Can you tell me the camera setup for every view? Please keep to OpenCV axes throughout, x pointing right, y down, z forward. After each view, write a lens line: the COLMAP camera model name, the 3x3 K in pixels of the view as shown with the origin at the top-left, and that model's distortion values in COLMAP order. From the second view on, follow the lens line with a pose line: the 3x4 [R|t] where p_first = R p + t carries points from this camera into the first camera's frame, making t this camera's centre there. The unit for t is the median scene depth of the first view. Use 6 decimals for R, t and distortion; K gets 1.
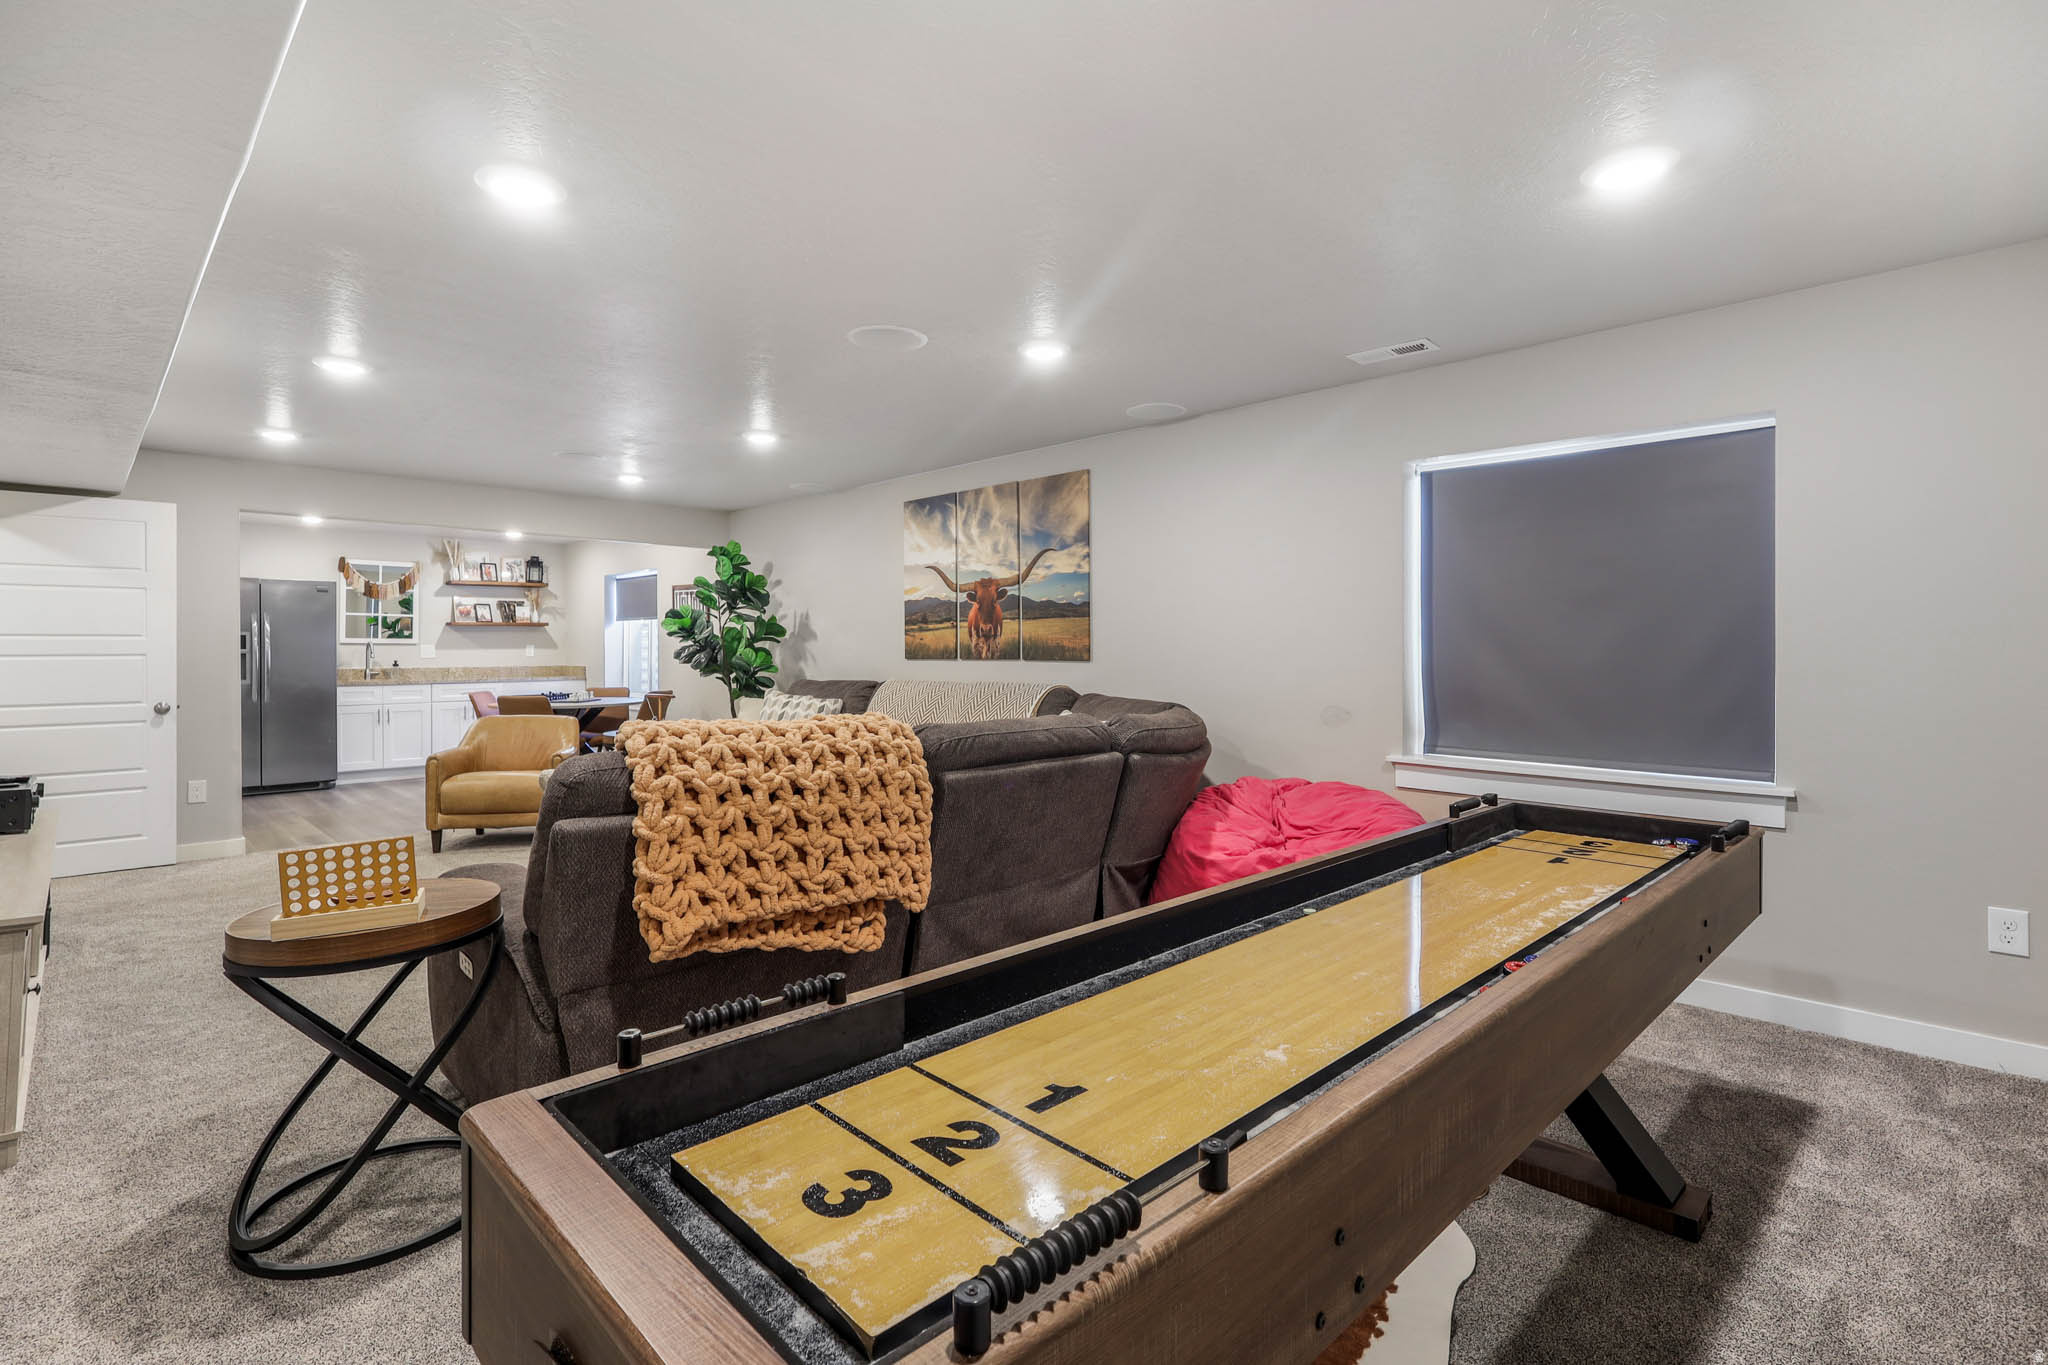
lens RADIAL K [[967.9, 0, 1021.1], [0, 967.9, 673.8], [0, 0, 1]] dist [0.003397, -0.000662]
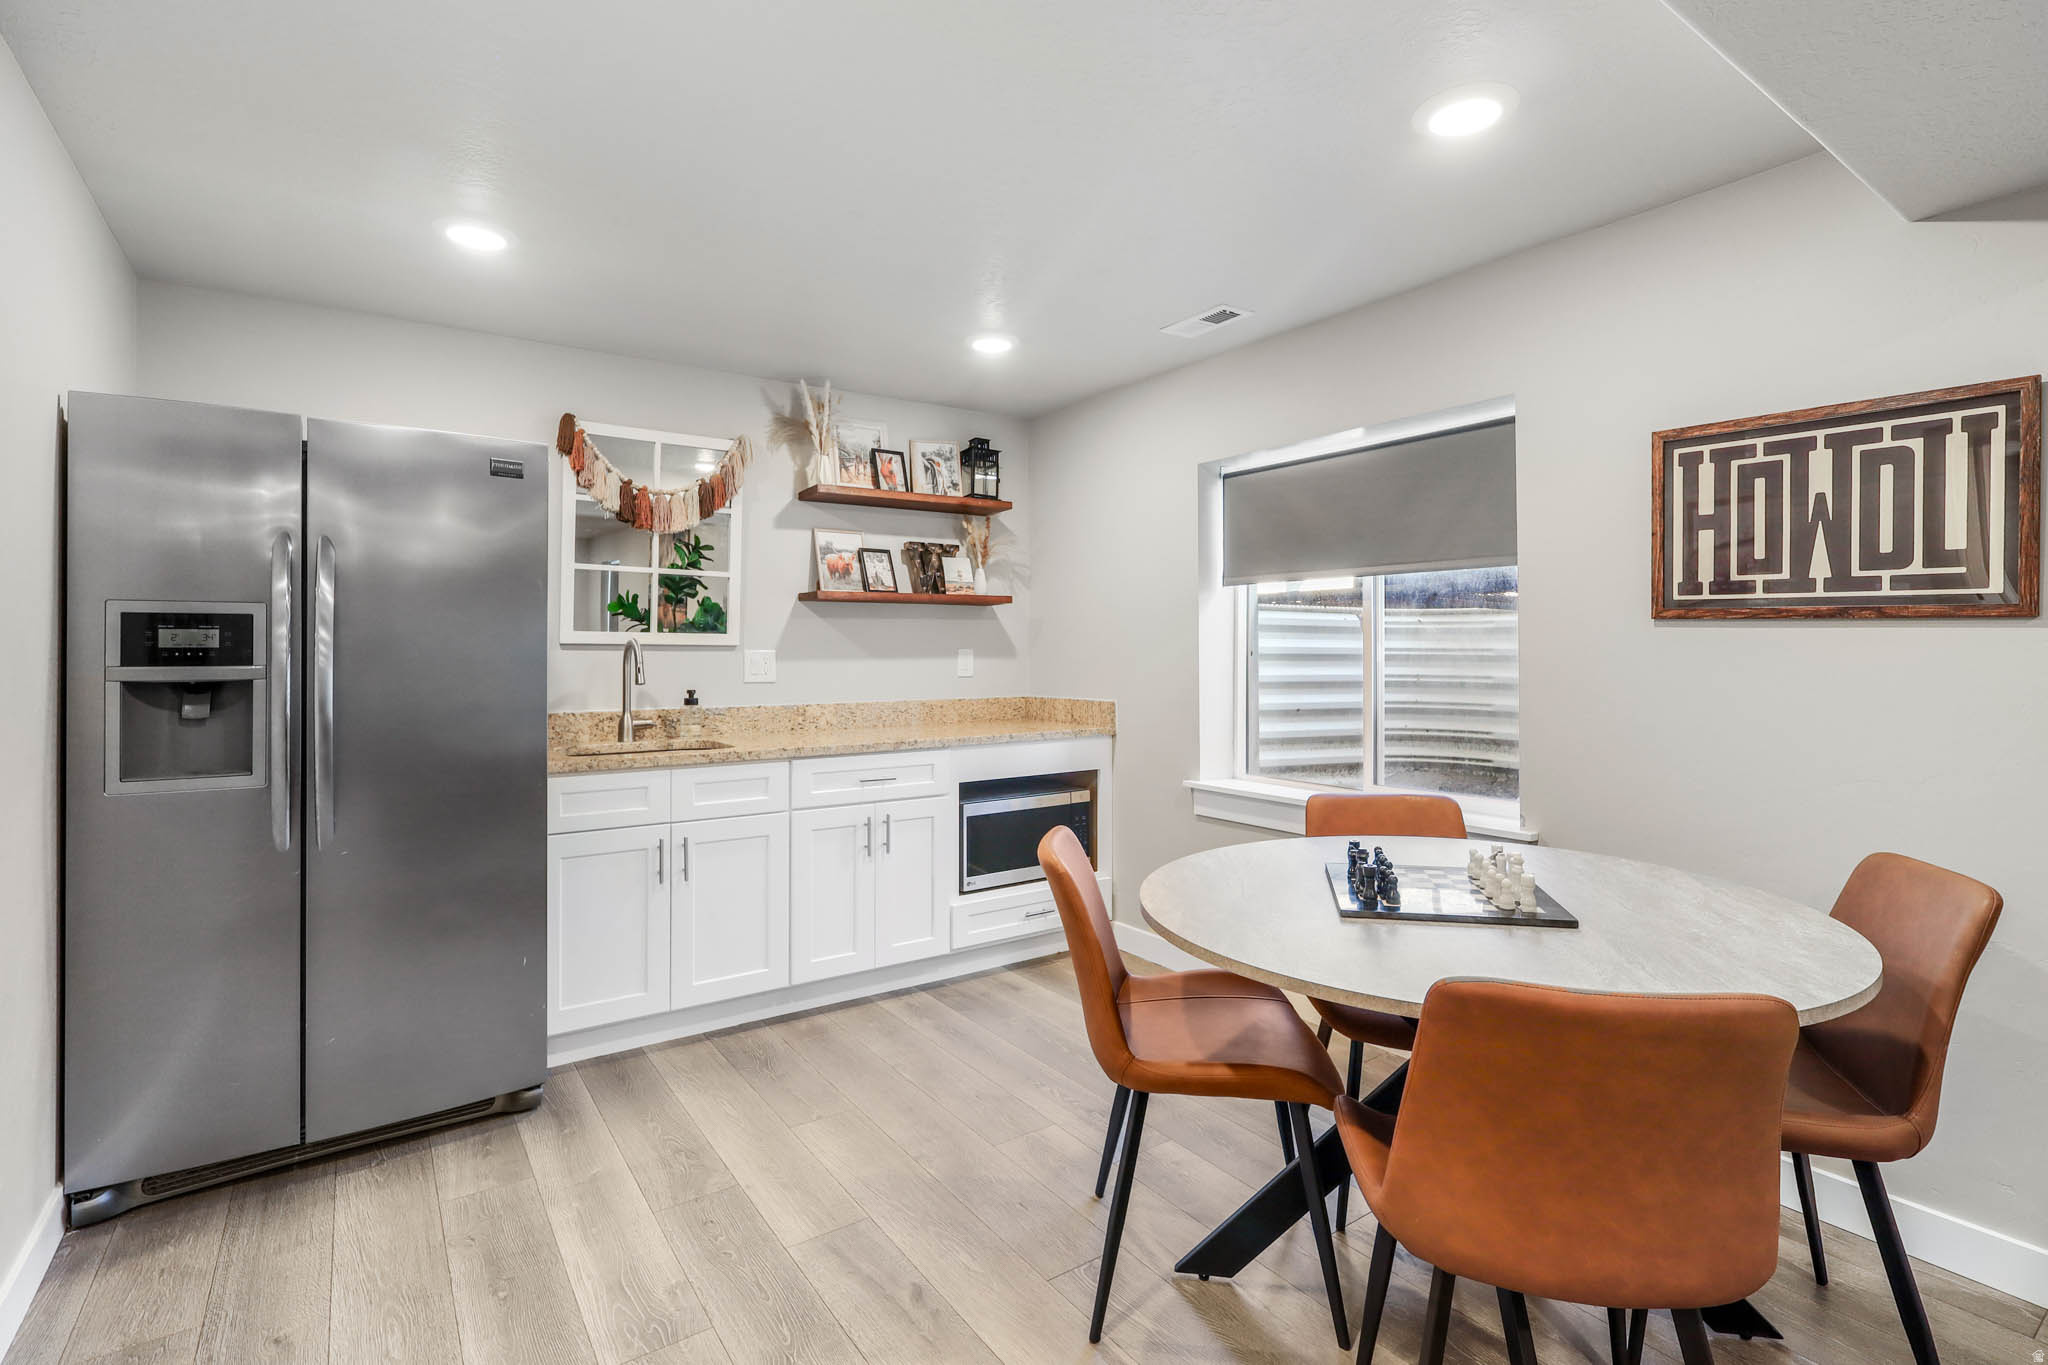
lens RADIAL K [[967.9, 0, 1023.9], [0, 967.9, 667.4], [0, 0, 1]] dist [0.003397, -0.000662]
pose [[0.986372, 0.008163, -0.164329, -0.433848], [-0.009428, 0.999932, -0.006921, -0.020093], [0.164261, 0.008376, 0.986381, 0.617422]]
